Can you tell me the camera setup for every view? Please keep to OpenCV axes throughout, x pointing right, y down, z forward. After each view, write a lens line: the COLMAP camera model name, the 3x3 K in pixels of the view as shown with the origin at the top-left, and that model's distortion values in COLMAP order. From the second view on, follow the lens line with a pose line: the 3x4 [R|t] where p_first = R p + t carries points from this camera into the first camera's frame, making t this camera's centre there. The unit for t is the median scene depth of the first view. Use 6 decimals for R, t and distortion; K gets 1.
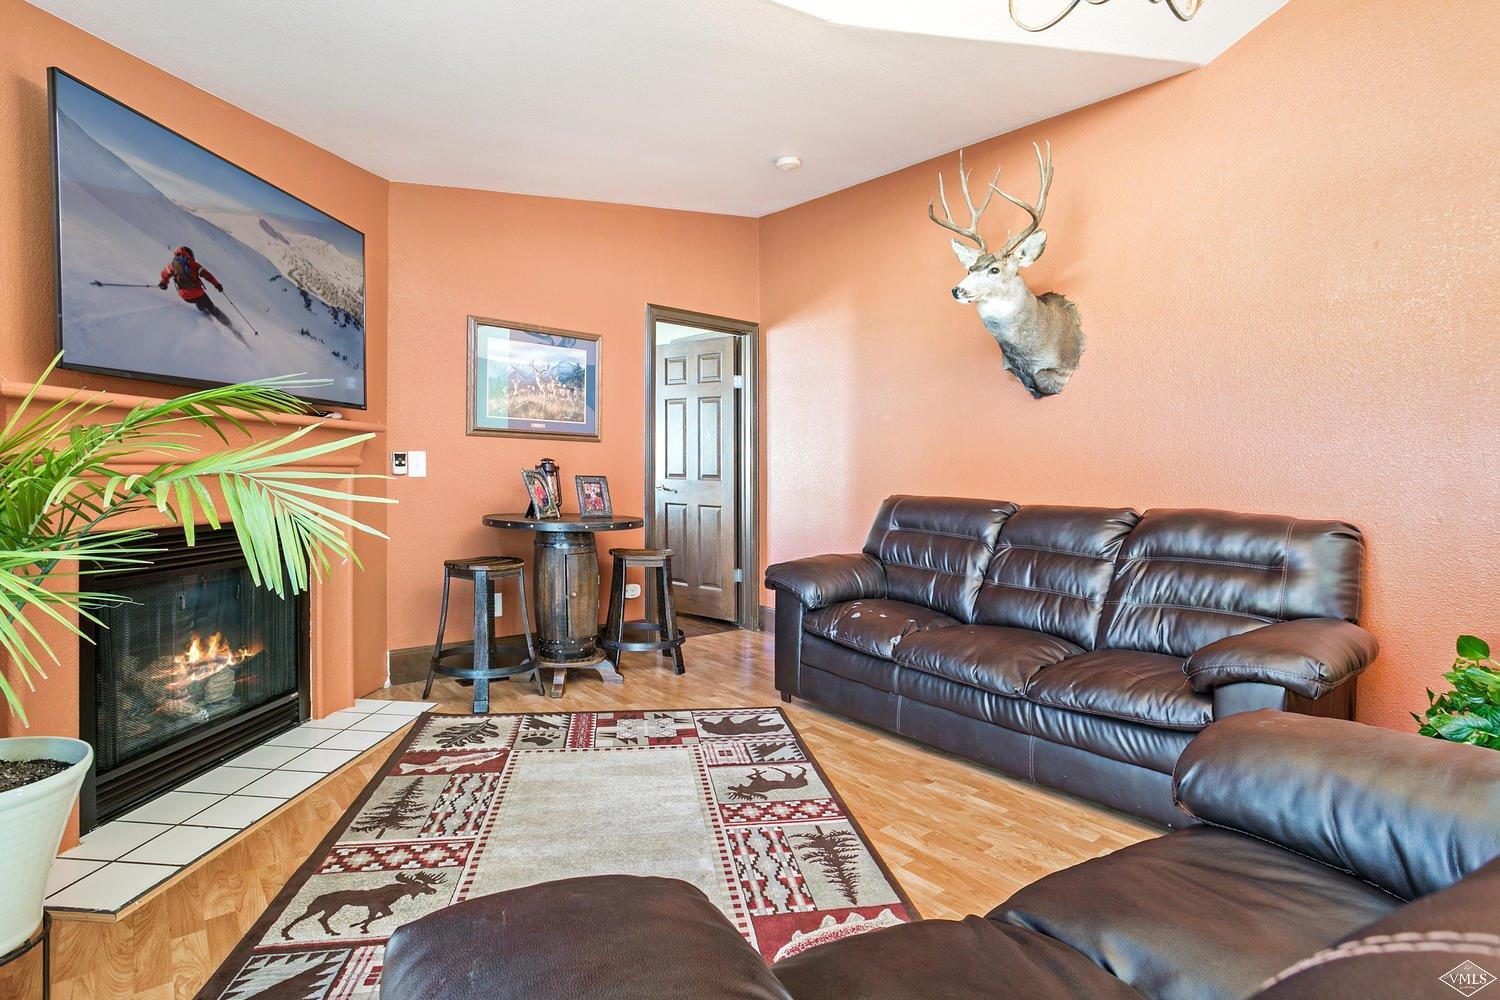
lens RADIAL K [[751.9, 0, 745.9], [0, 751.9, 484.7], [0, 0, 1]] dist [-0.073290, 0.032316]
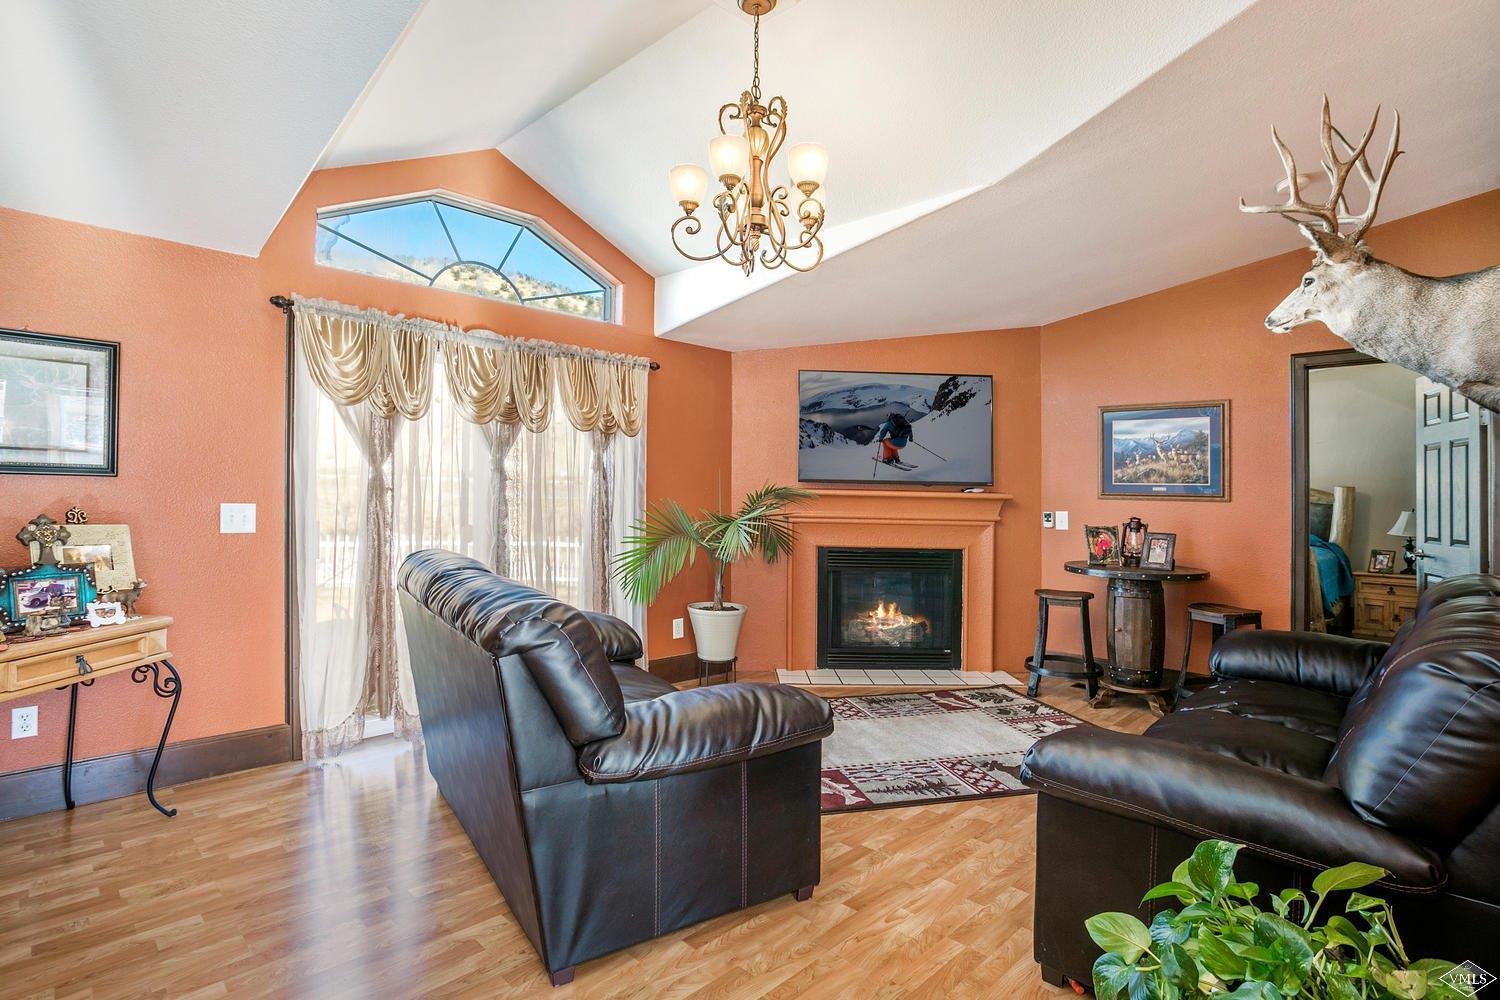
lens RADIAL K [[751.9, 0, 745.9], [0, 751.9, 484.7], [0, 0, 1]] dist [-0.073290, 0.032316]
pose [[0.095787, -0.034836, -0.994792, 0.908469], [-0.039295, 0.998476, -0.038748, -0.017585], [0.994626, 0.042802, 0.094273, 0.282376]]
